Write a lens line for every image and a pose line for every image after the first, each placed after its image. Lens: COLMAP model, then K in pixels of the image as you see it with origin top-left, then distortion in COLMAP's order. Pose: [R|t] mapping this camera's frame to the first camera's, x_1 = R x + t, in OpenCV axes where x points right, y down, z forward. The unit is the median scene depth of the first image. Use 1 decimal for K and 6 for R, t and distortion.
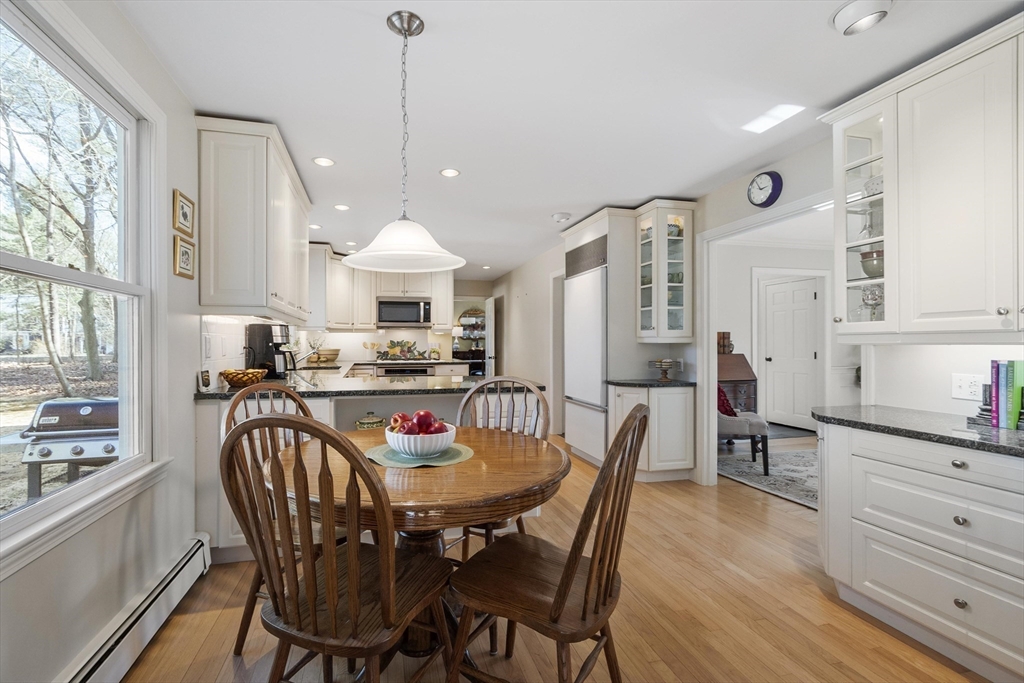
lens RADIAL K [[450.5, 0, 481.5], [0, 450.5, 342.2], [0, 0, 1]] dist [0.000743, 0.001323]
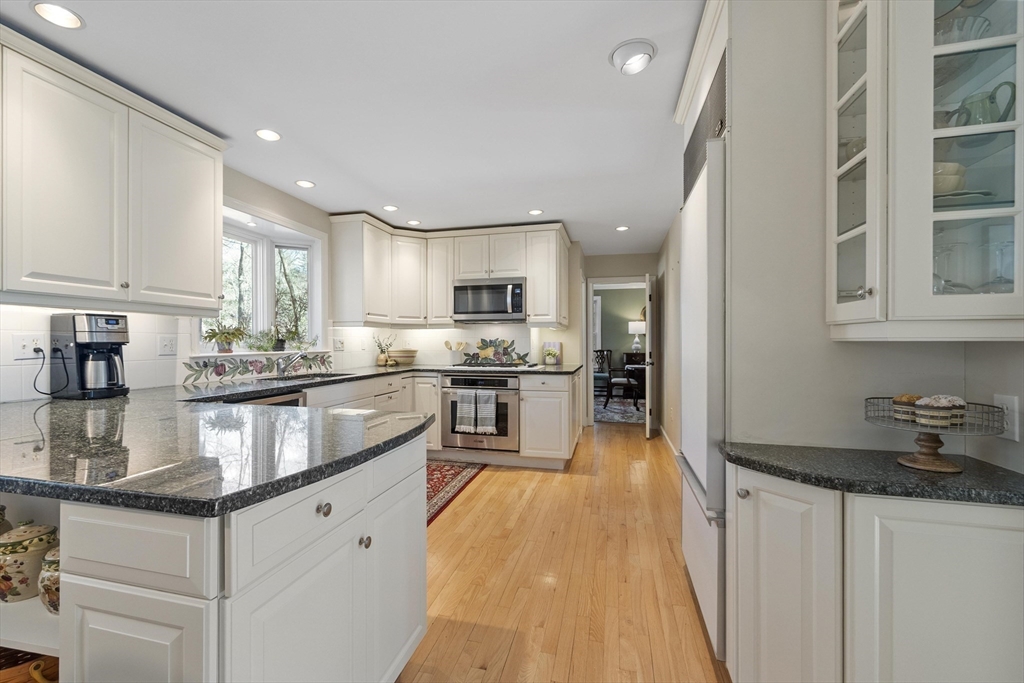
lens RADIAL K [[450.5, 0, 490.7], [0, 450.5, 342.2], [0, 0, 1]] dist [0.000743, 0.001323]
pose [[0.875812, -0.001328, -0.482651, 0.182646], [0.002158, 0.999997, 0.001166, 0.000895], [0.482648, -0.002063, 0.875812, 0.367434]]
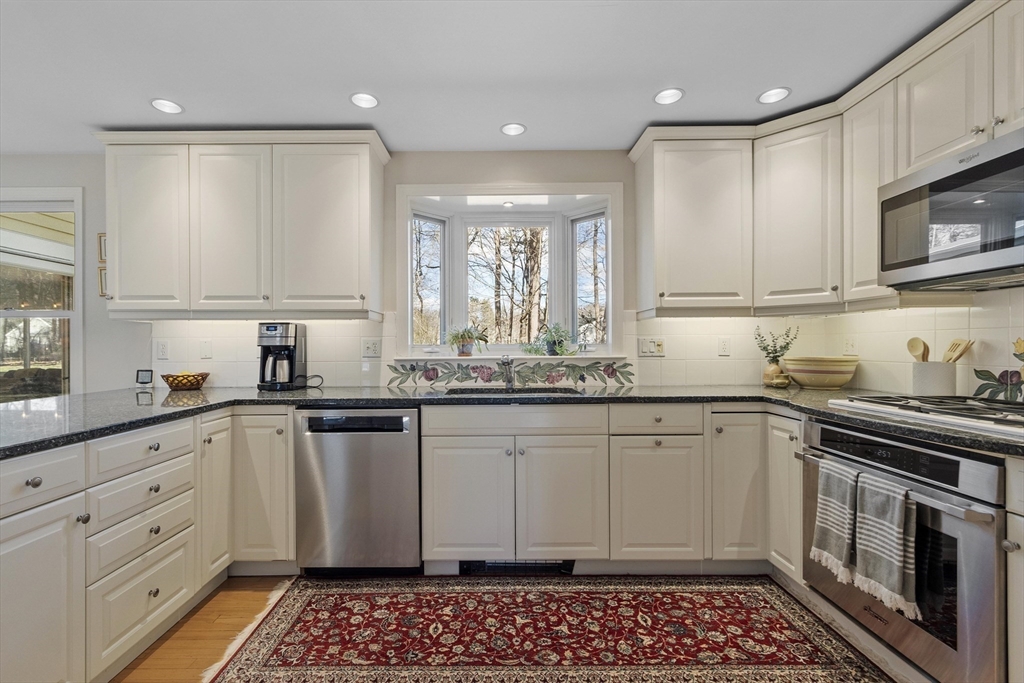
lens RADIAL K [[471.4, 0, 503.7], [0, 471.4, 349.5], [0, 0, 1]] dist [0.005694, 0.000068]
pose [[-0.243181, 0.005781, -0.969964, 0.136775], [0.007324, 0.999965, 0.004124, 0.004123], [0.969953, -0.006101, -0.243215, 0.816915]]
